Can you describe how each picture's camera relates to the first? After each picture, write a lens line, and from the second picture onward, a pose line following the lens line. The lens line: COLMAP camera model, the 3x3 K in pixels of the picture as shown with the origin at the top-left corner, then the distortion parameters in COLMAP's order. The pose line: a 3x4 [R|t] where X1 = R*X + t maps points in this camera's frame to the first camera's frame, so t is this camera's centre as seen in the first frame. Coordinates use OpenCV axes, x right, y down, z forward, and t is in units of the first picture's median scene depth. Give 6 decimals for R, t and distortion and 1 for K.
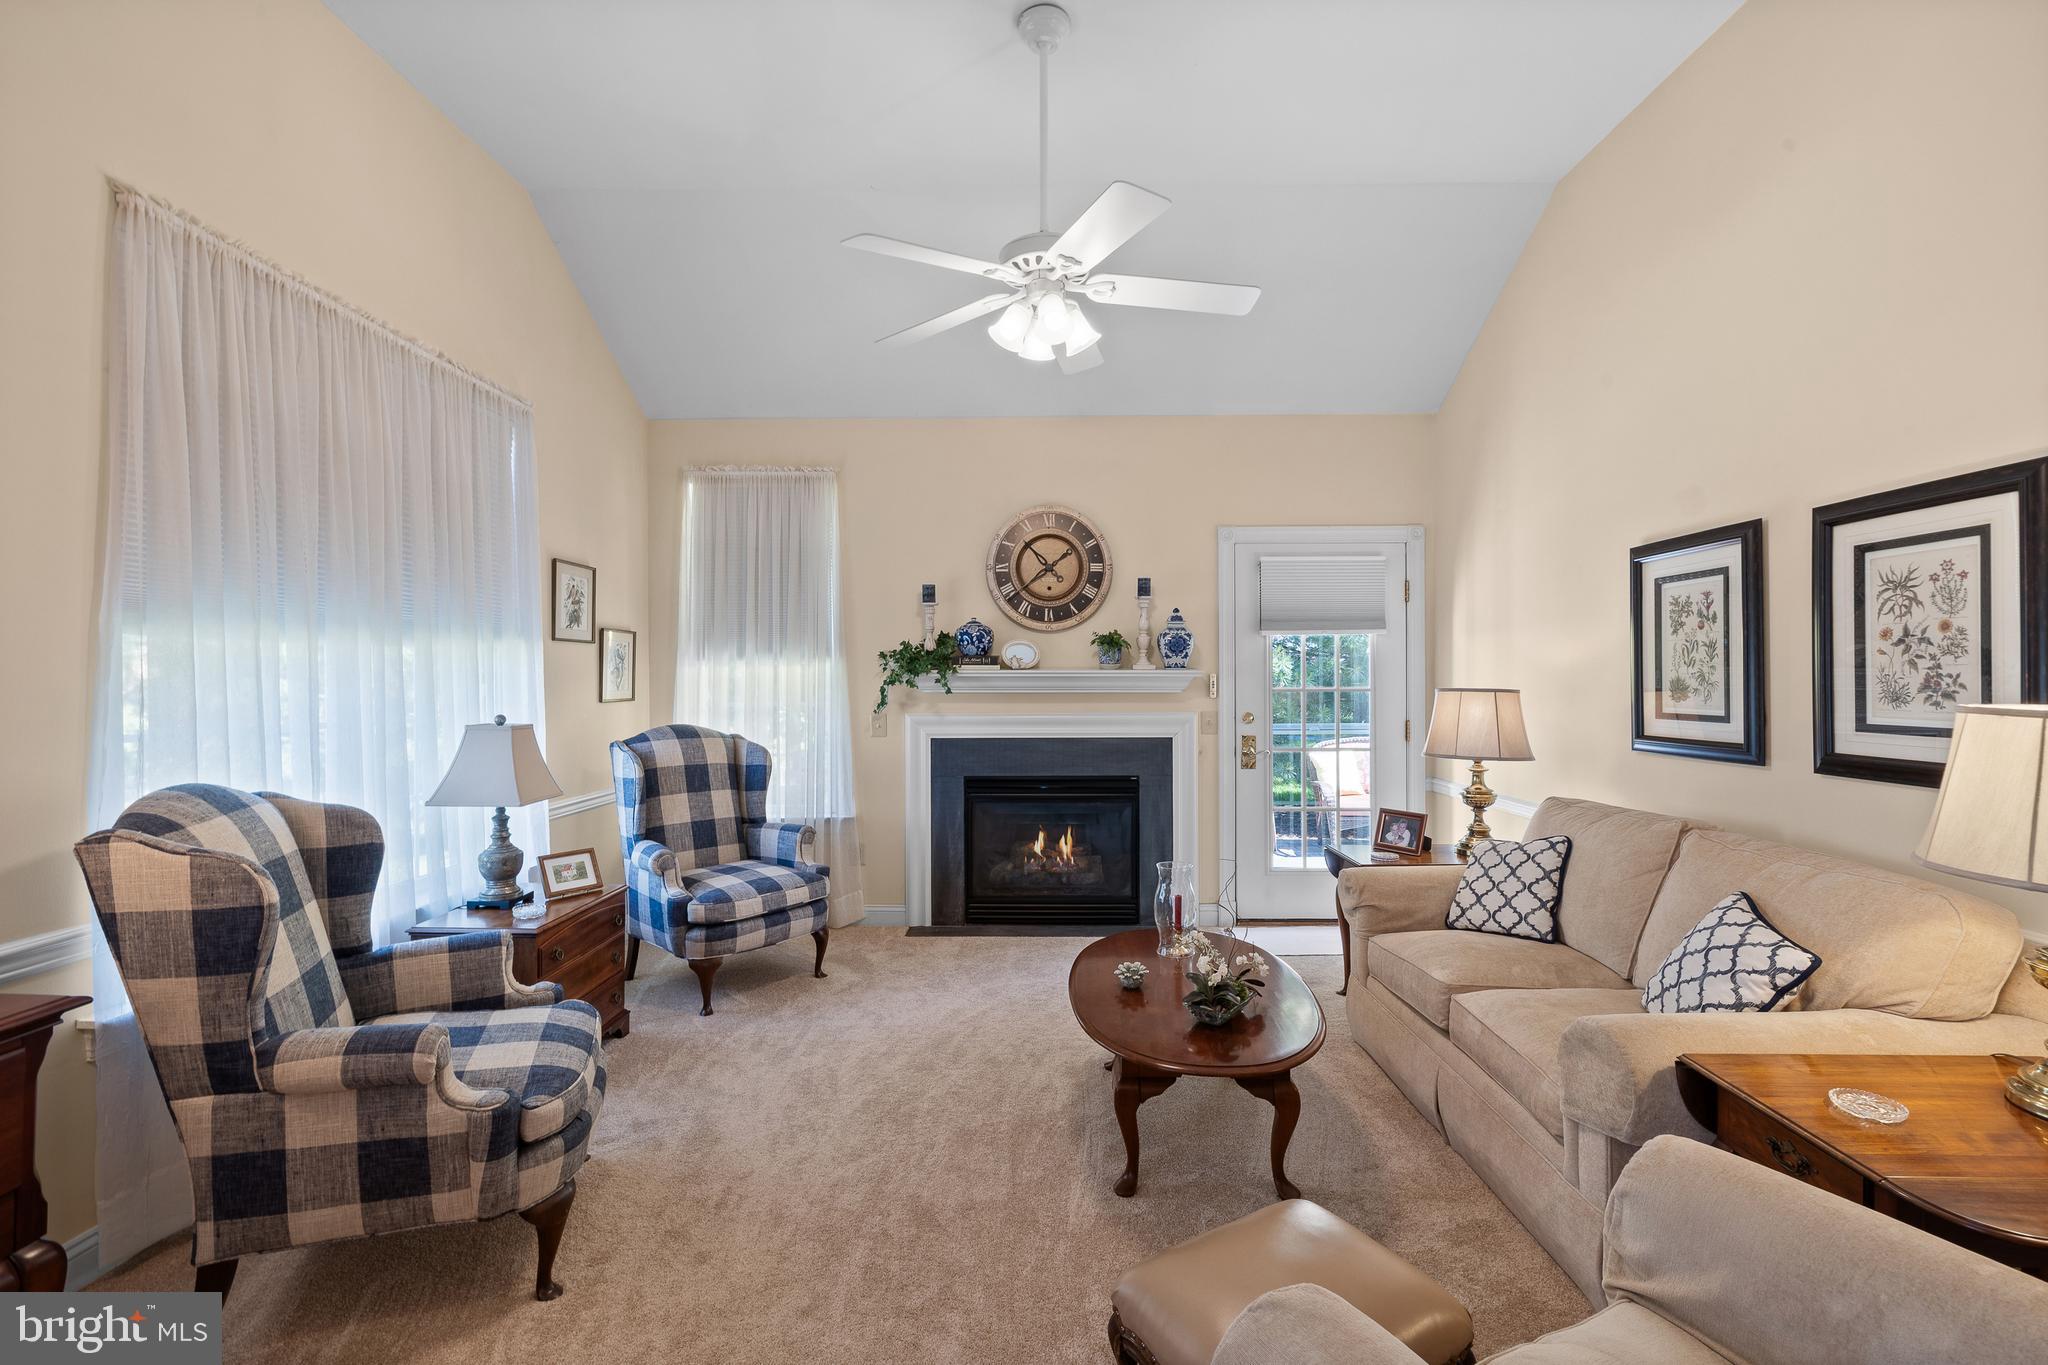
lens RADIAL K [[876.8, 0, 1028.5], [0, 876.8, 672.1], [0, 0, 1]] dist [-0.002492, 0.000652]
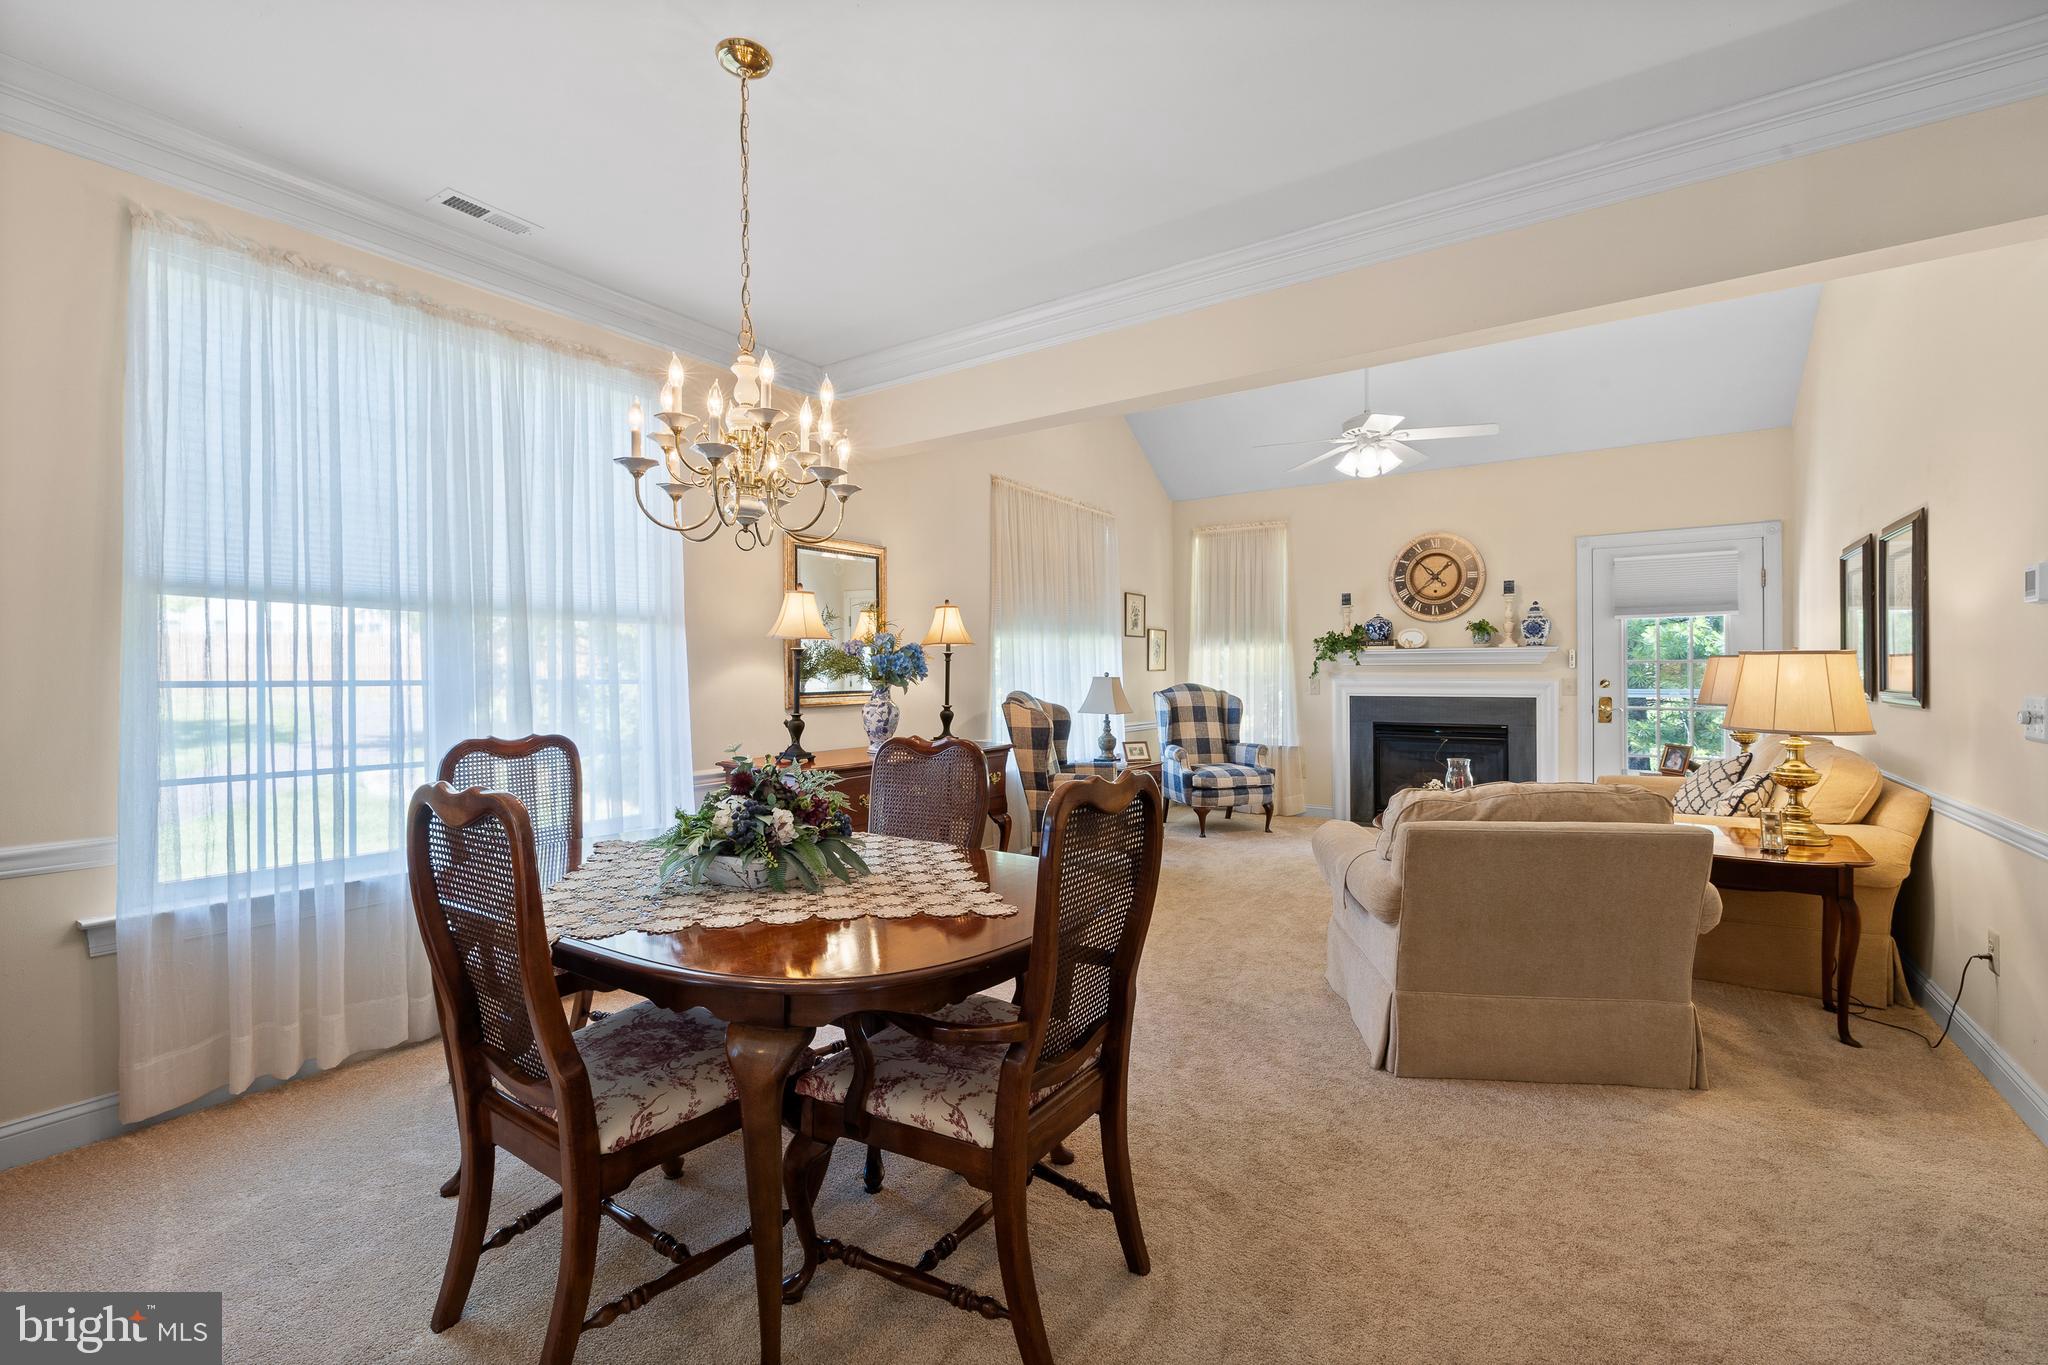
lens RADIAL K [[872.0, 0, 1024.0], [0, 872.0, 682.5], [0, 0, 1]] dist [-0.002864, -0.000033]
pose [[0.833223, 0.004742, -0.552917, 0.325861], [0.007398, 0.999778, 0.019721, 0.025428], [0.552888, -0.020523, 0.833003, -0.714704]]
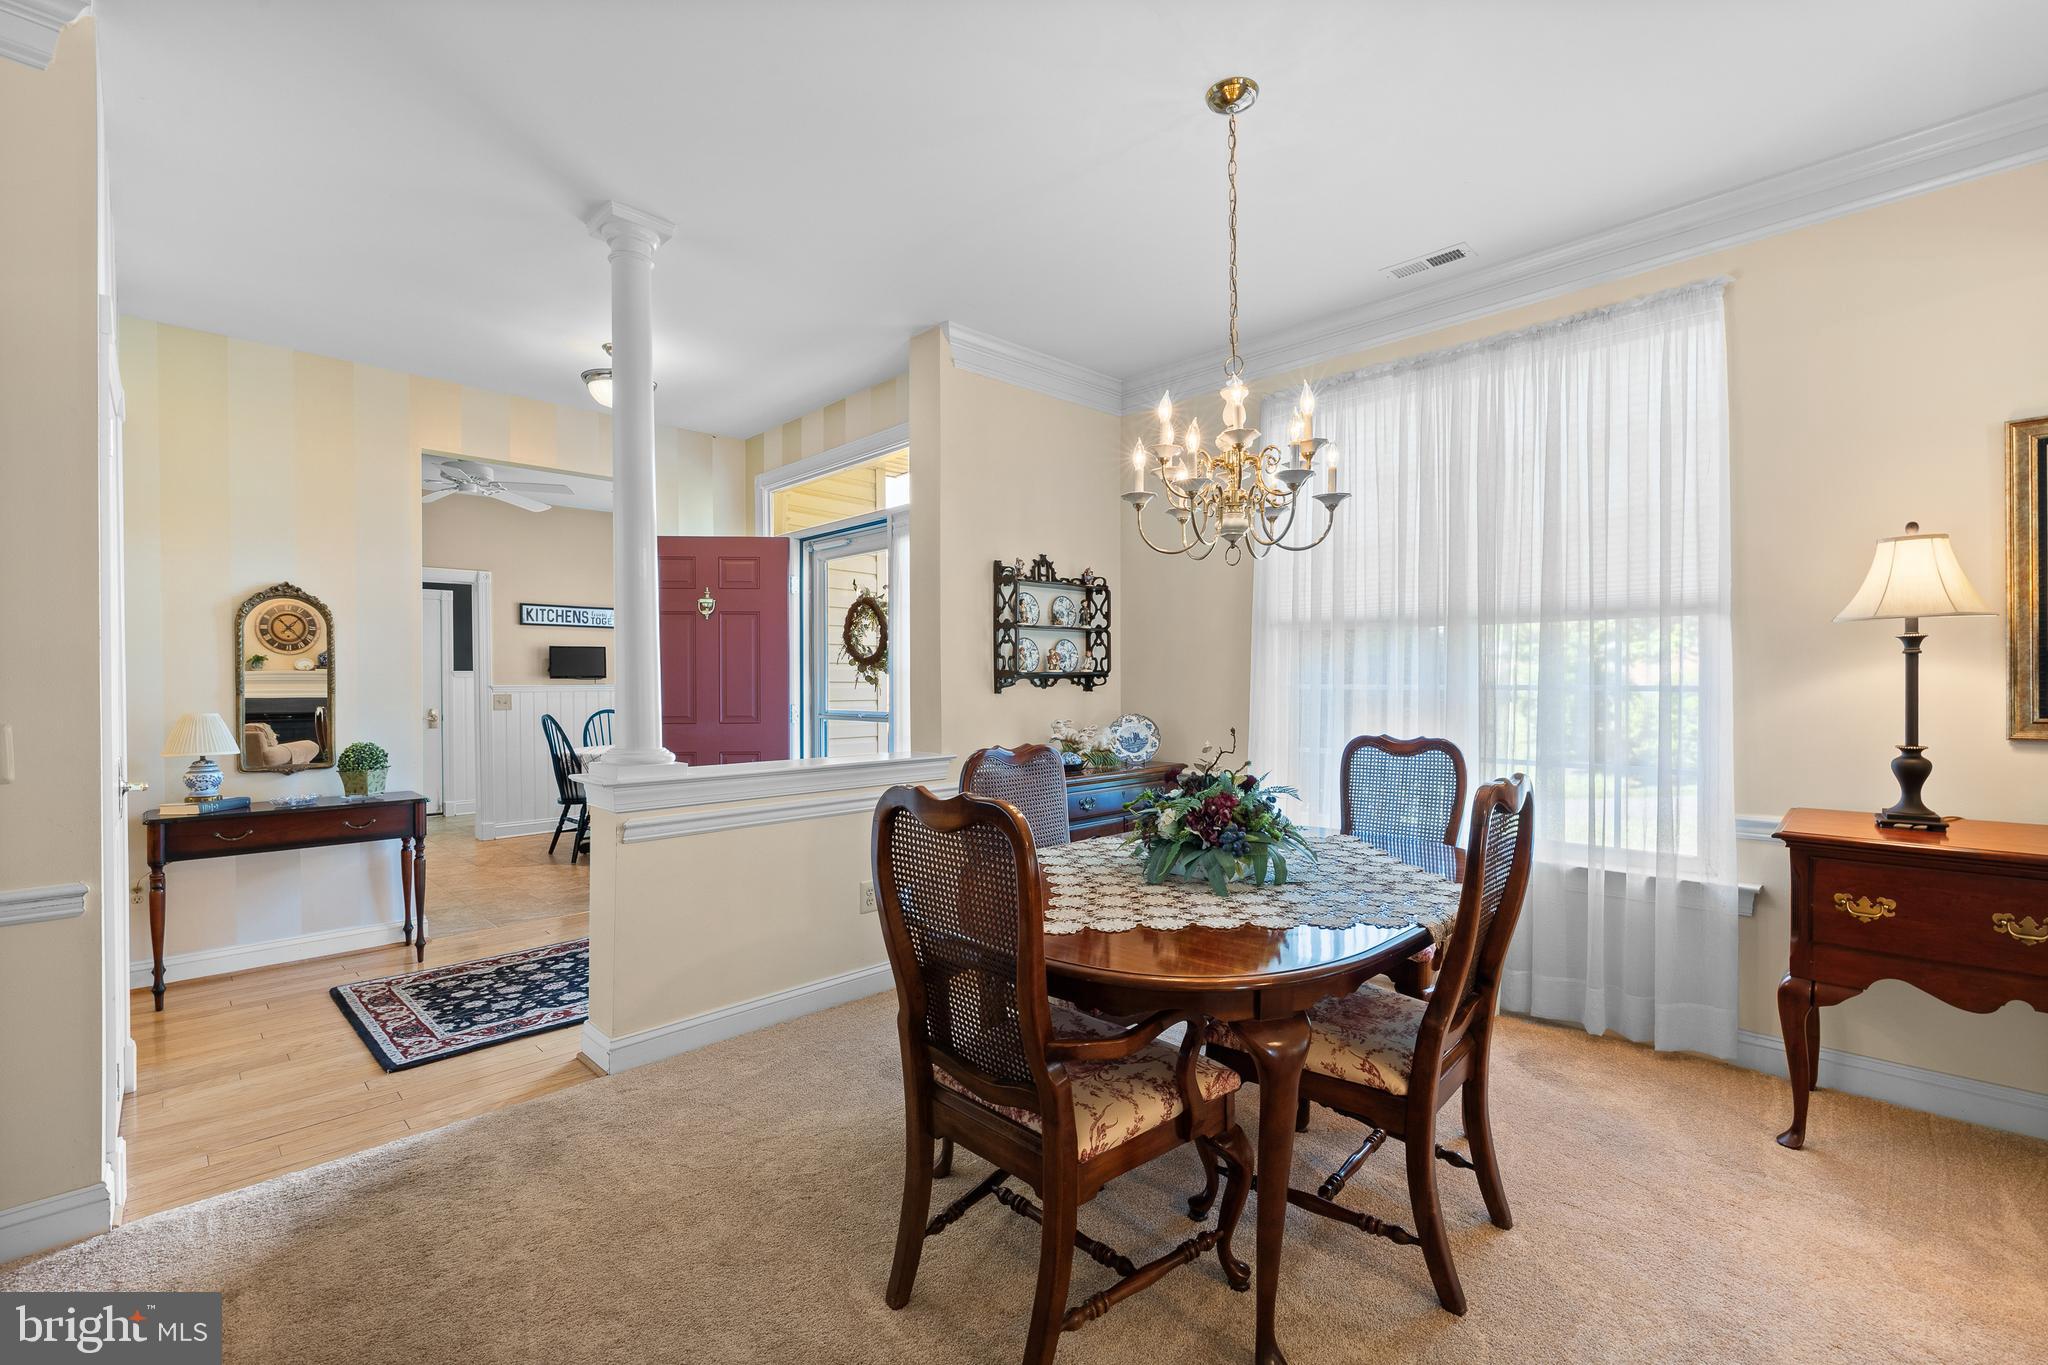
lens RADIAL K [[871.9, 0, 1027.2], [0, 871.9, 686.0], [0, 0, 1]] dist [-0.001375, -0.000060]
pose [[-0.701815, 0.007630, -0.712318, 0.388431], [0.012786, 0.999916, -0.001887, 0.032129], [0.712244, -0.010432, -0.701854, 0.018003]]
